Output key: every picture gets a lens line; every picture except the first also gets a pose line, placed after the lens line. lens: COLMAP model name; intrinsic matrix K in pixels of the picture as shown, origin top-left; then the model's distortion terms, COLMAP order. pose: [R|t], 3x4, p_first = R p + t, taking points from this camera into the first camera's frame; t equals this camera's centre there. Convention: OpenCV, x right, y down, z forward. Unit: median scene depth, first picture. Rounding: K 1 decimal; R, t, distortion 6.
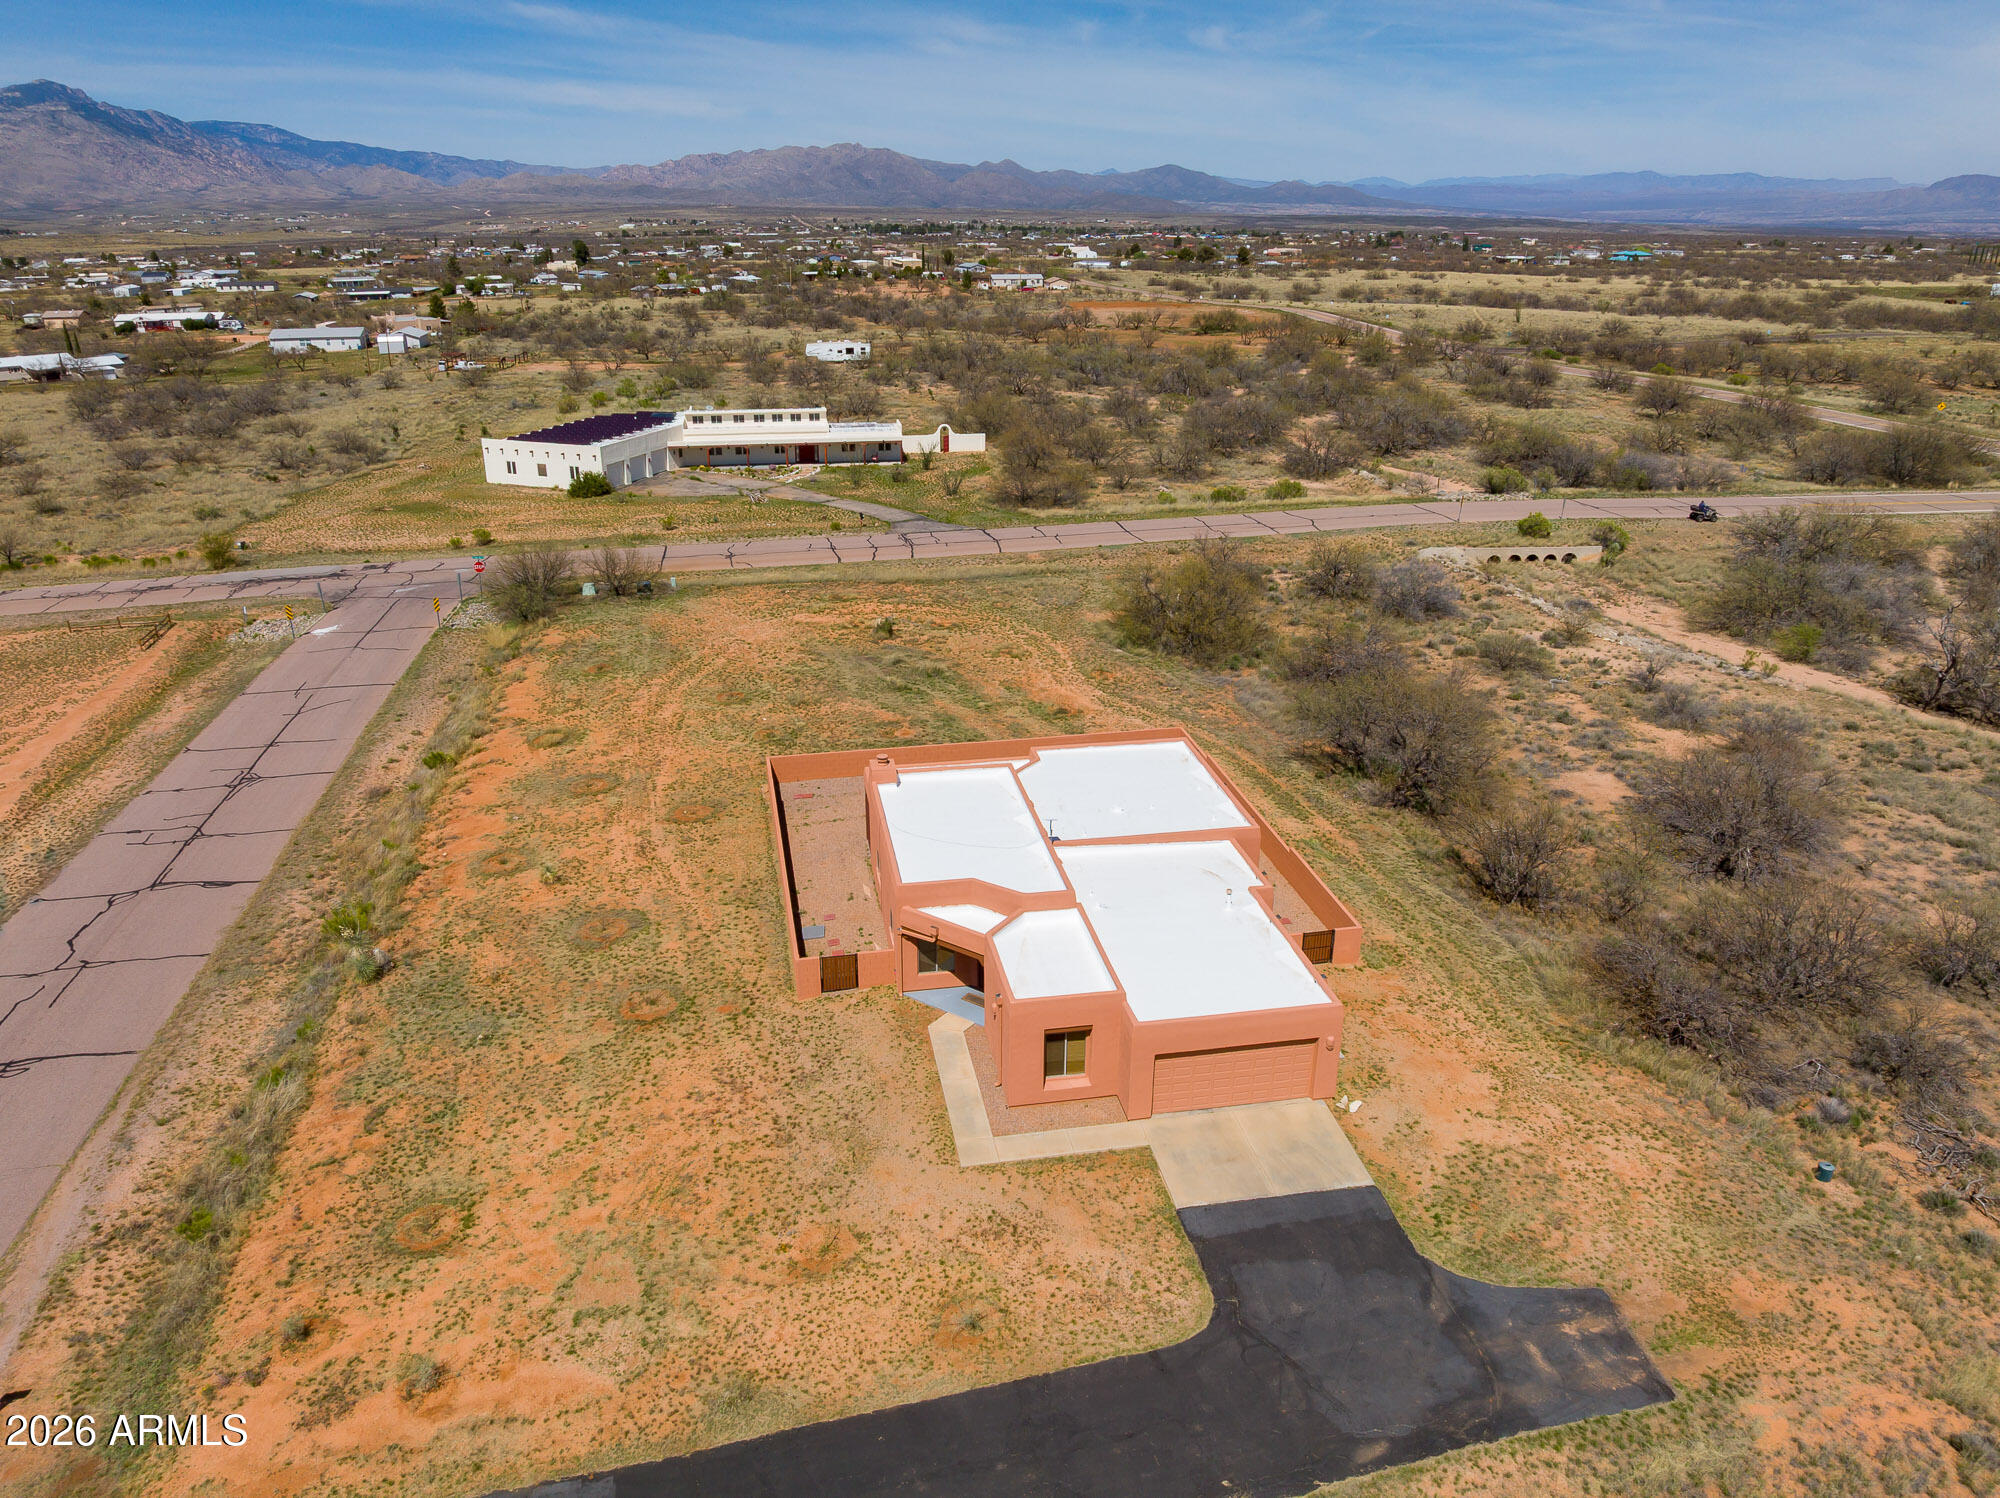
lens RADIAL K [[1376.7, 0, 1000.0], [0, 1376.7, 749.0], [0, 0, 1]] dist [-0.034276, 0.001580]
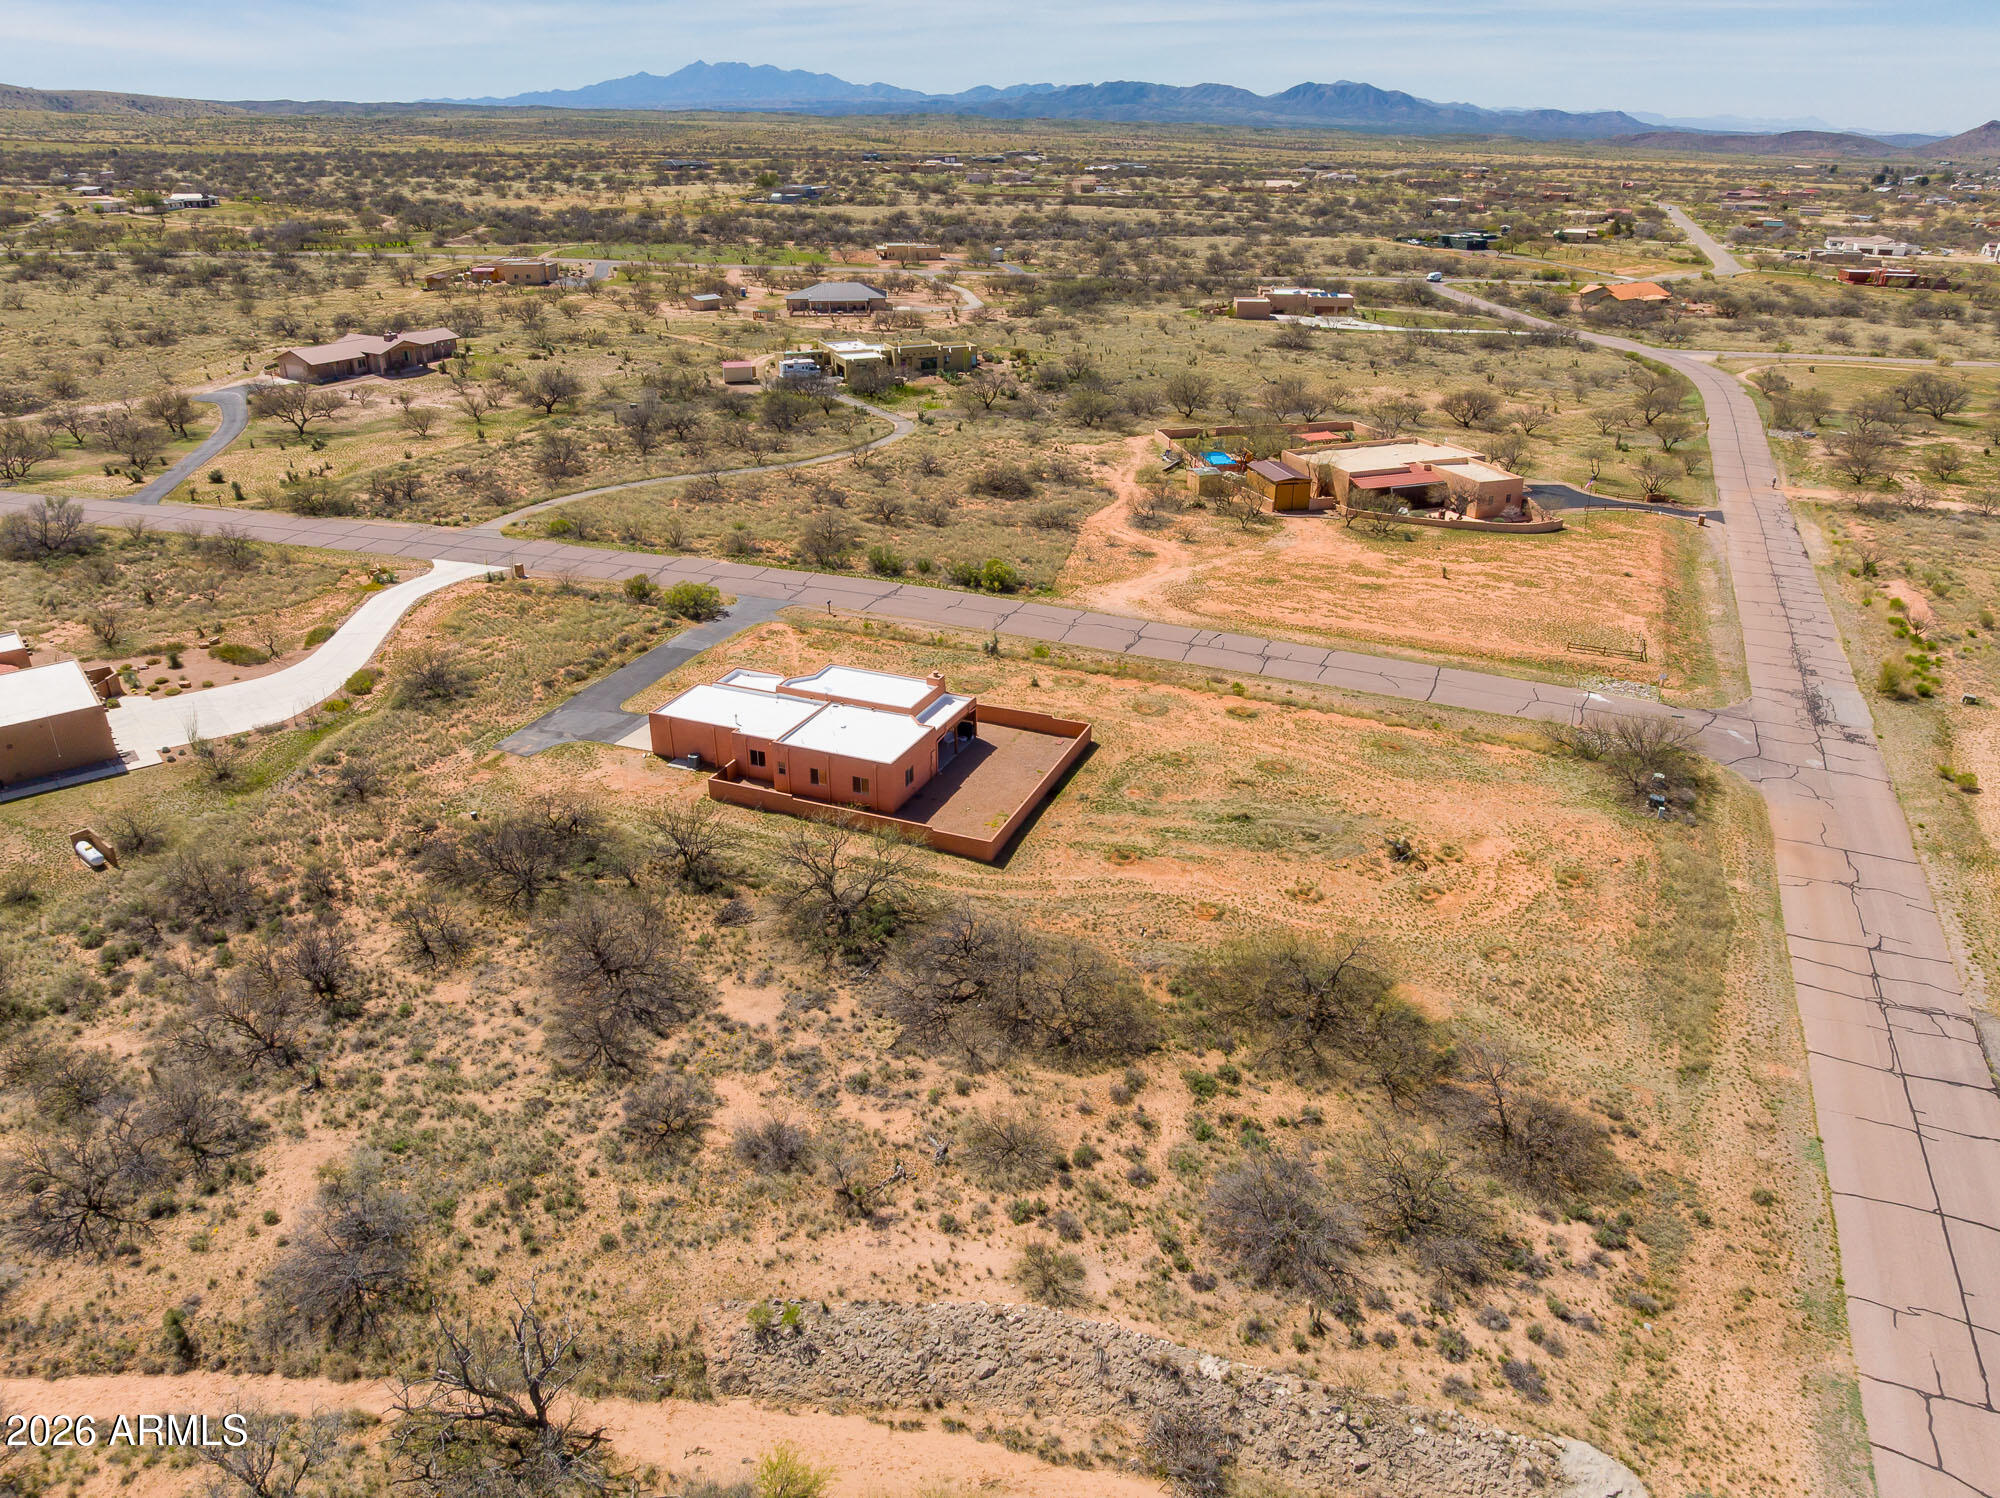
lens RADIAL K [[1376.7, 0, 1000.0], [0, 1376.7, 749.0], [0, 0, 1]] dist [-0.034276, 0.001580]
pose [[-0.537168, 0.352174, -0.766436, 0.990727], [-0.325773, 0.751532, 0.573648, -0.752114], [0.778025, 0.557829, -0.288970, 1.215492]]
